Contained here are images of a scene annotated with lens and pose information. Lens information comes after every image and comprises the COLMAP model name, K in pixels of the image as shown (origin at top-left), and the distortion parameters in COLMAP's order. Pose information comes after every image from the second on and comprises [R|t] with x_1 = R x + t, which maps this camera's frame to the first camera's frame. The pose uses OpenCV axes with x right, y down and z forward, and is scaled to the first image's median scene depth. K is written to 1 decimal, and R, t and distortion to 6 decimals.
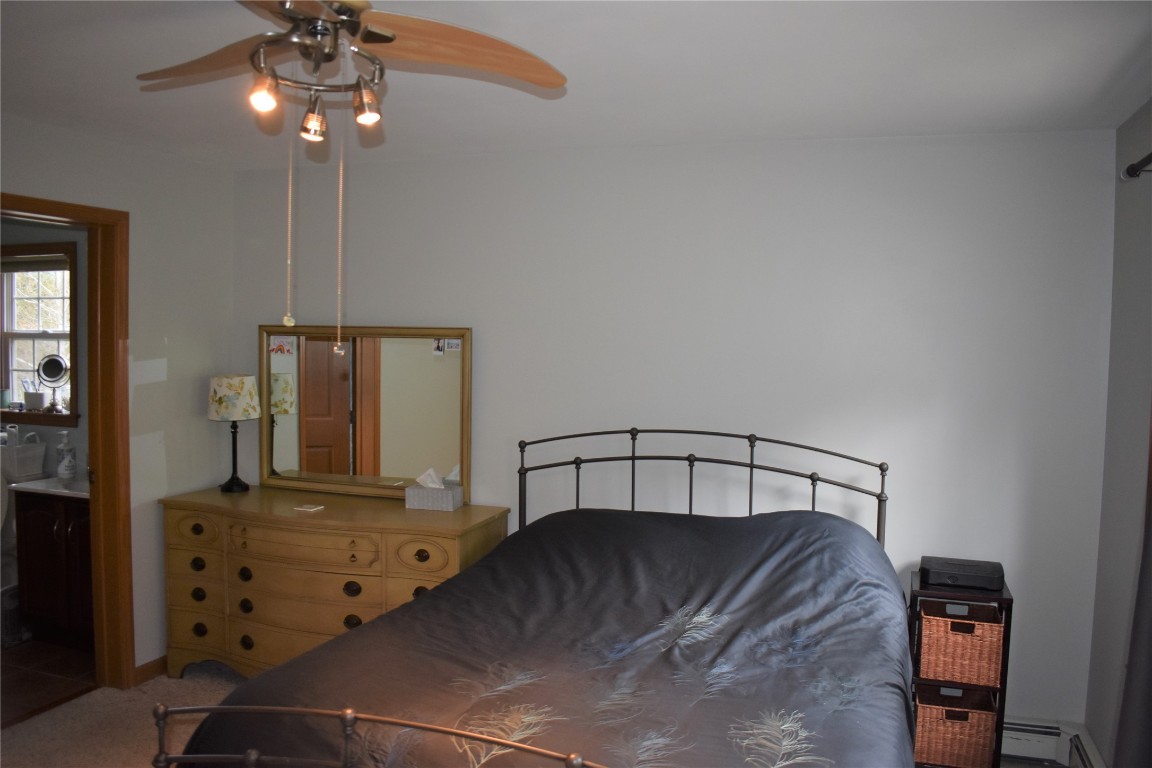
lens RADIAL K [[906.5, 0, 578.9], [0, 906.5, 387.3], [0, 0, 1]] dist [-0.089376, 0.009808]
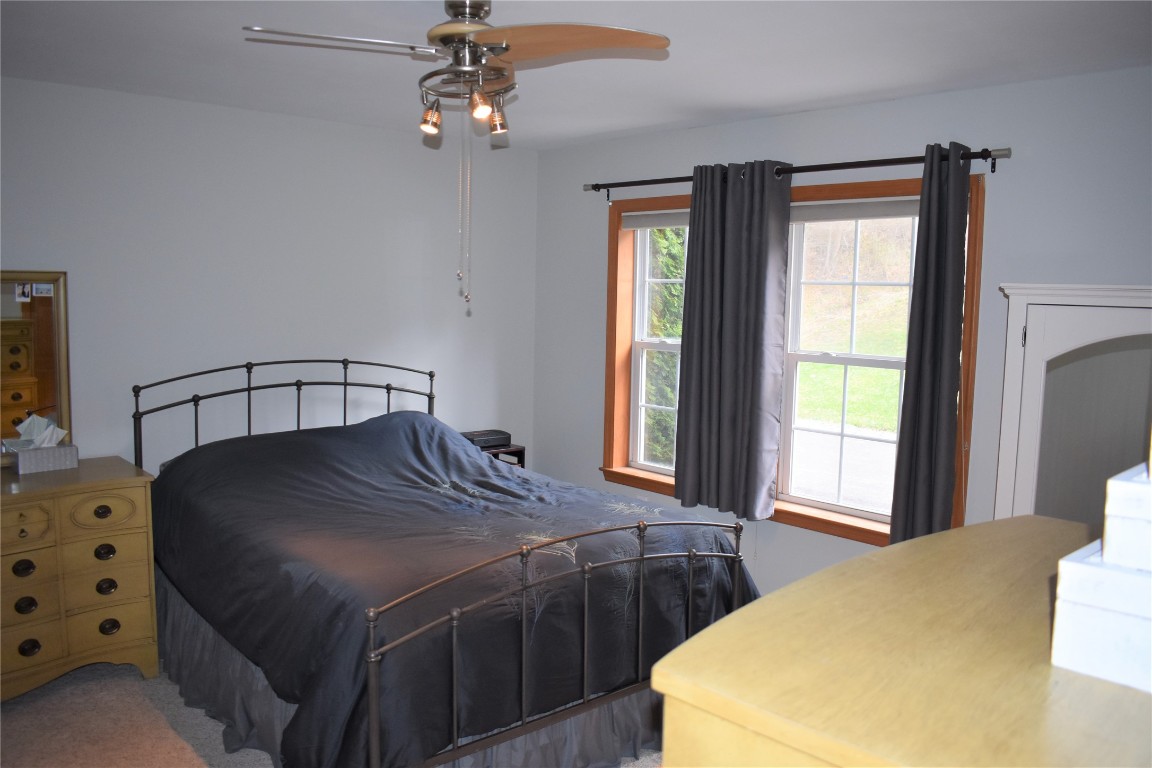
lens RADIAL K [[906.5, 0, 581.8], [0, 906.5, 380.8], [0, 0, 1]] dist [-0.089376, 0.009808]
pose [[0.477218, -0.093831, 0.873761, -0.727070], [0.036227, 0.995539, 0.087122, -0.014531], [-0.878038, -0.009922, 0.478488, 0.107199]]
